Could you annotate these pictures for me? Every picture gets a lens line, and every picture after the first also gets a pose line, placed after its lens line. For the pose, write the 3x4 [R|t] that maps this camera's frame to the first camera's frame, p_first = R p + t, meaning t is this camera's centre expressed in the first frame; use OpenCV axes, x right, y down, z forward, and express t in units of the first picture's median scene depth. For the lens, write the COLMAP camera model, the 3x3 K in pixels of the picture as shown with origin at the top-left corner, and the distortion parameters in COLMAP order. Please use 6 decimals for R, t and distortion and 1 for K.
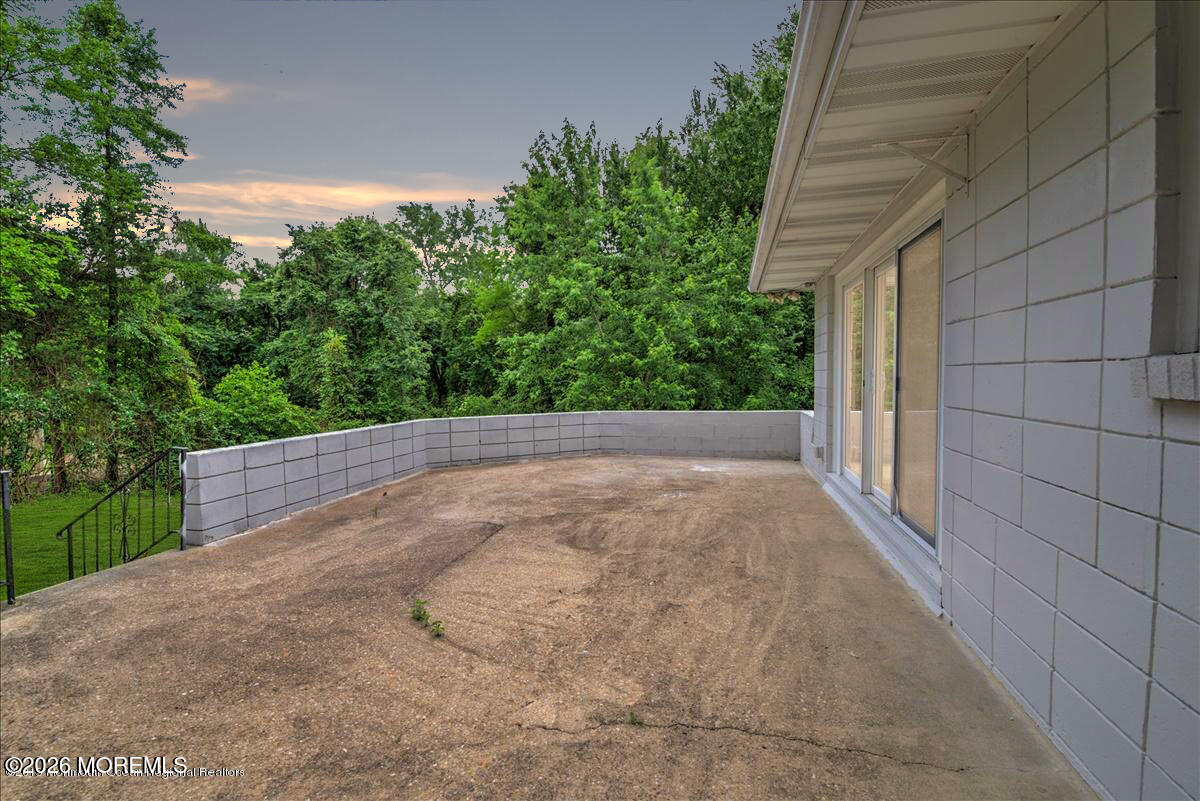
lens RADIAL K [[511.6, 0, 599.7], [0, 511.6, 394.8], [0, 0, 1]] dist [0.000491, -0.000156]
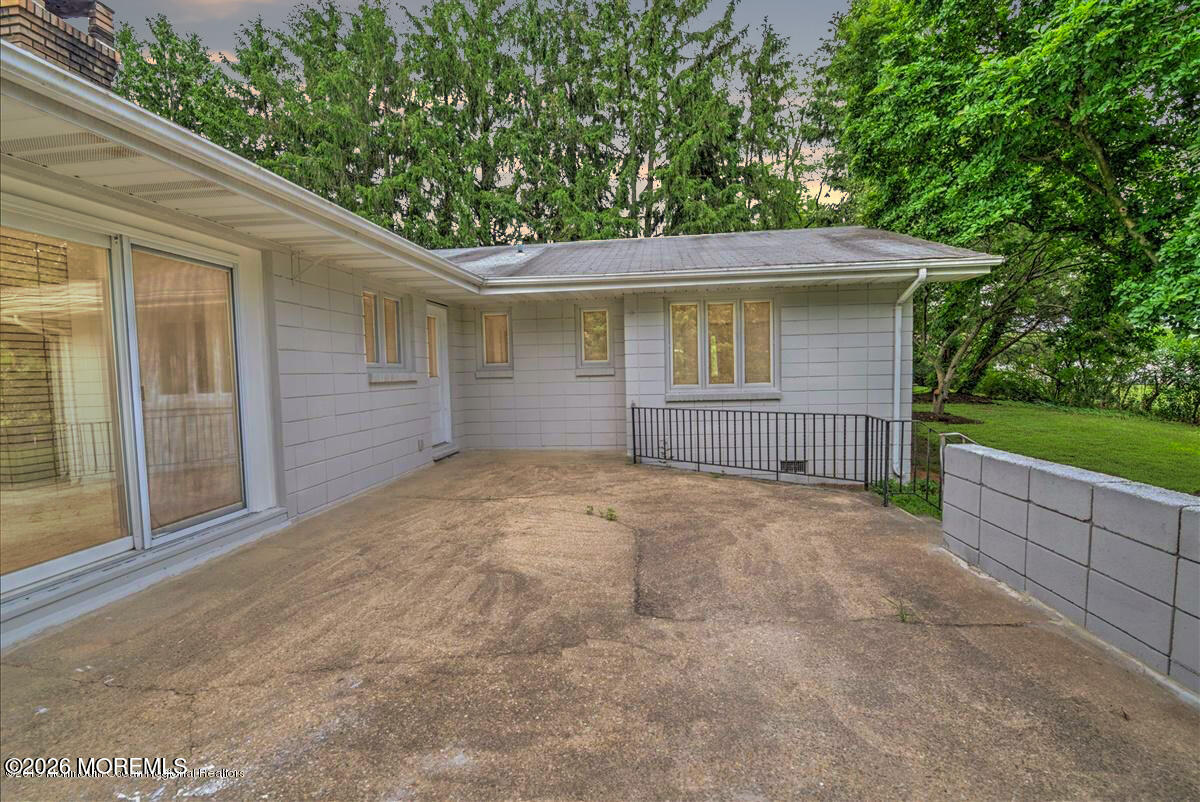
lens RADIAL K [[514.3, 0, 600.4], [0, 514.3, 400.0], [0, 0, 1]] dist [-0.001974, -0.004124]
pose [[-0.989829, 0.043135, -0.135564, -0.090293], [0.030675, 0.995222, 0.092695, -0.066054], [0.138915, 0.087594, -0.986423, 1.960574]]
